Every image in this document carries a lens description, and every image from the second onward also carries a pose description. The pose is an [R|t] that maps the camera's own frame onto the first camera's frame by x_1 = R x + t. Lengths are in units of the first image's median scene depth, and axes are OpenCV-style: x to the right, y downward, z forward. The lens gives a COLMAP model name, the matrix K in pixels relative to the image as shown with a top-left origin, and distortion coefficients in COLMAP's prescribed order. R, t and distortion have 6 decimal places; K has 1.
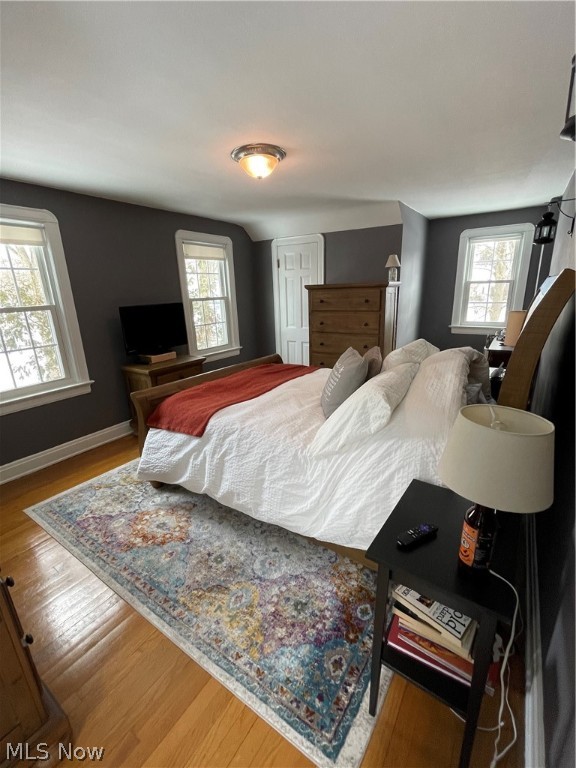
lens RADIAL K [[317.5, 0, 288.0], [0, 317.5, 384.0], [0, 0, 1]] dist [-0.000949, -0.000100]
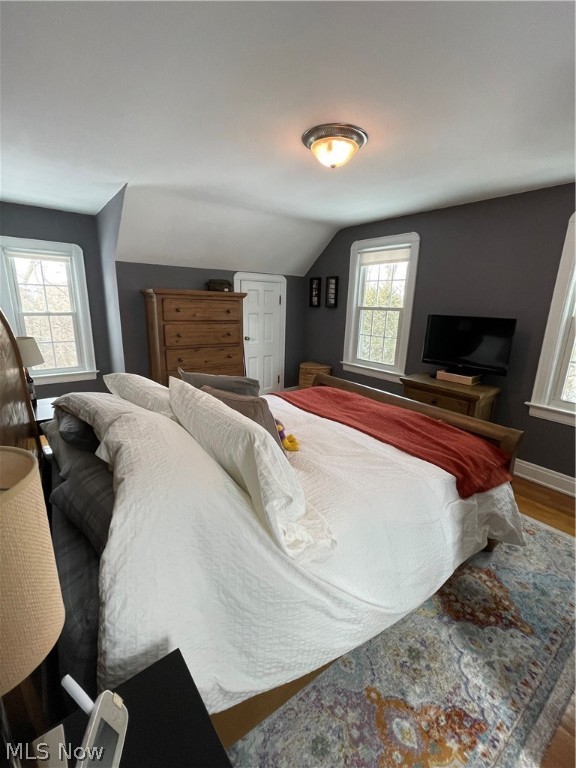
lens RADIAL K [[335.7, 0, 288.0], [0, 335.7, 384.0], [0, 0, 1]] dist [0.000027, -0.000010]
pose [[-0.309991, 0.256790, -0.915404, 0.732985], [-0.284929, 0.893485, 0.347130, -0.326987], [0.907040, 0.368433, -0.203806, 1.015251]]
